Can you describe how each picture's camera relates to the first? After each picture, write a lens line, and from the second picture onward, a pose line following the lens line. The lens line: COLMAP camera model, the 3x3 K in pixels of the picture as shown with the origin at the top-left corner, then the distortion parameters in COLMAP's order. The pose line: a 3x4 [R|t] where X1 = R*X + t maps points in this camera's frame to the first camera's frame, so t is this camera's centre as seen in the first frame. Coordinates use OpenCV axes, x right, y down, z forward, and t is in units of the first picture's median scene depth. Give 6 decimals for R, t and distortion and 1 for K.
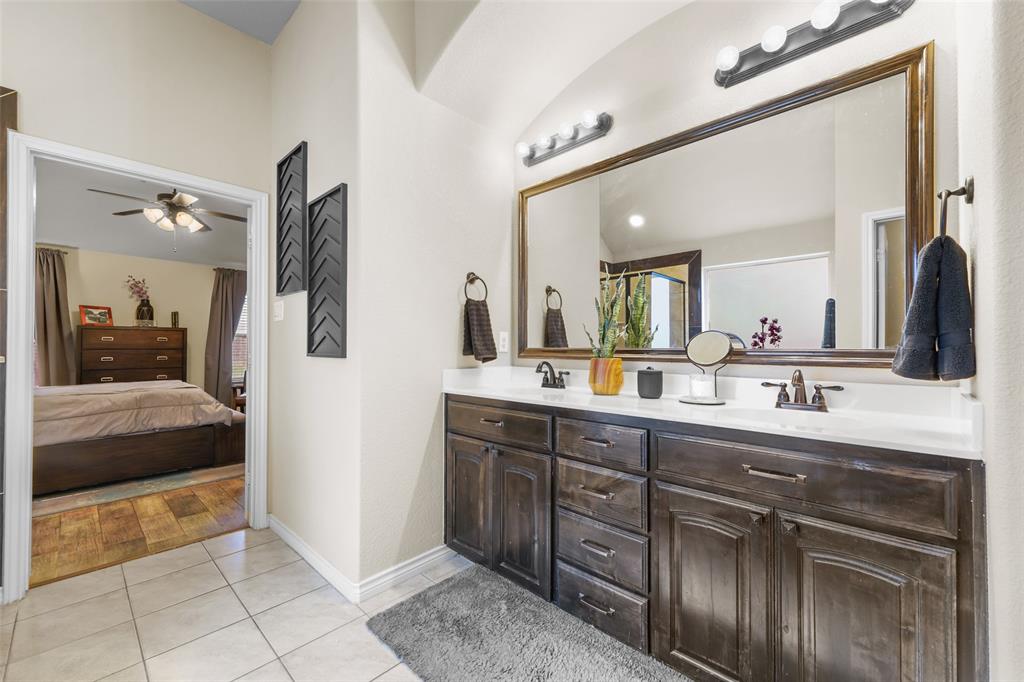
lens RADIAL K [[408.6, 0, 512.6], [0, 408.6, 351.3], [0, 0, 1]] dist [-0.003829, -0.001219]
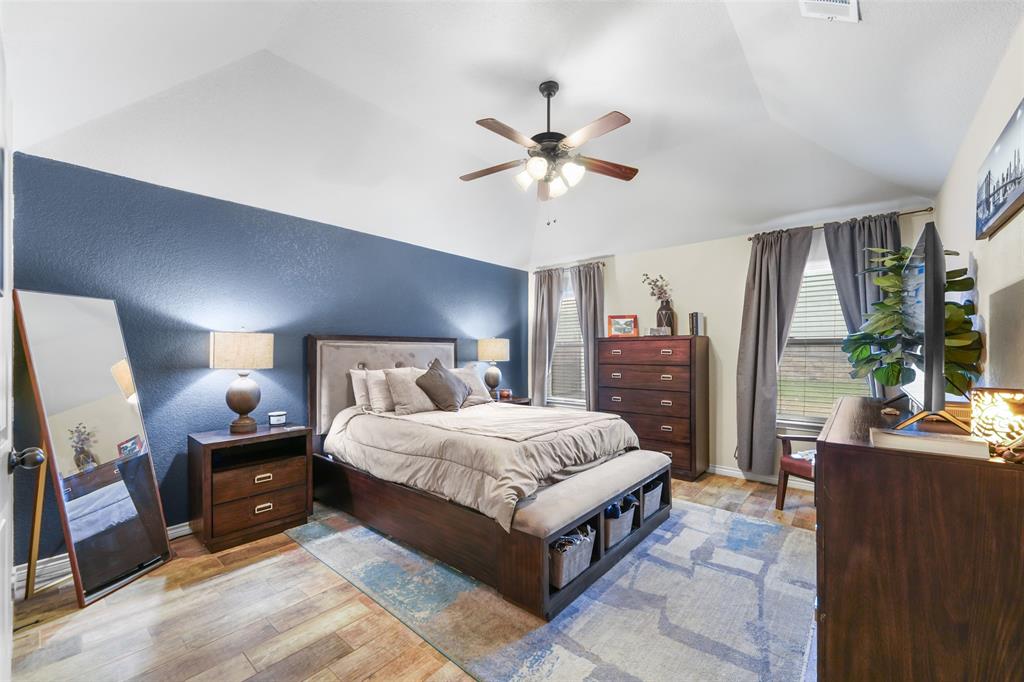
lens RADIAL K [[408.6, 0, 491.2], [0, 408.6, 355.4], [0, 0, 1]] dist [-0.003829, -0.001219]
pose [[0.039932, 0.008073, -0.999170, -0.135991], [-0.004291, 0.999960, 0.007908, -0.028542], [0.999193, 0.003972, 0.039965, 0.675035]]
